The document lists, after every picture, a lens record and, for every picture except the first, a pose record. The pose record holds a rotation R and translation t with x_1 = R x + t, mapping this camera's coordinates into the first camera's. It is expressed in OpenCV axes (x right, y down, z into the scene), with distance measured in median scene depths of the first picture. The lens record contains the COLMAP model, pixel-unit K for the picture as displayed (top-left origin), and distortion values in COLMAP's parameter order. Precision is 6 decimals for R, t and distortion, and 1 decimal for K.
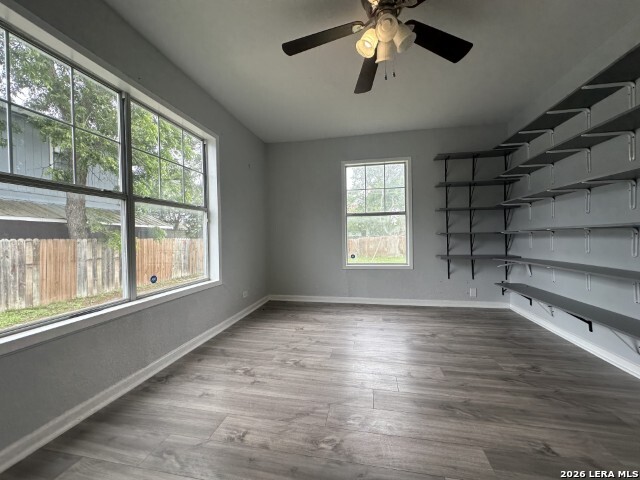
lens RADIAL K [[256.7, 0, 319.5], [0, 256.7, 238.0], [0, 0, 1]] dist [-0.001359, 0.000460]
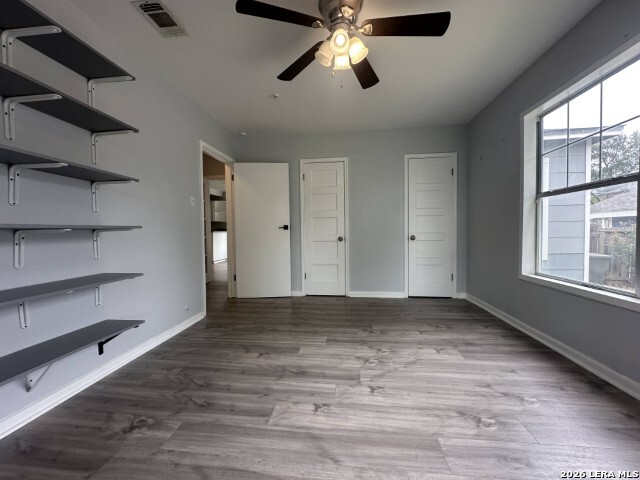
lens RADIAL K [[256.7, 0, 319.5], [0, 256.7, 238.0], [0, 0, 1]] dist [-0.001359, 0.000460]
pose [[-0.996365, 0.032539, -0.078727, 0.412837], [0.030107, 0.999038, 0.031886, -0.015731], [0.079688, 0.029400, -0.996386, 1.888577]]
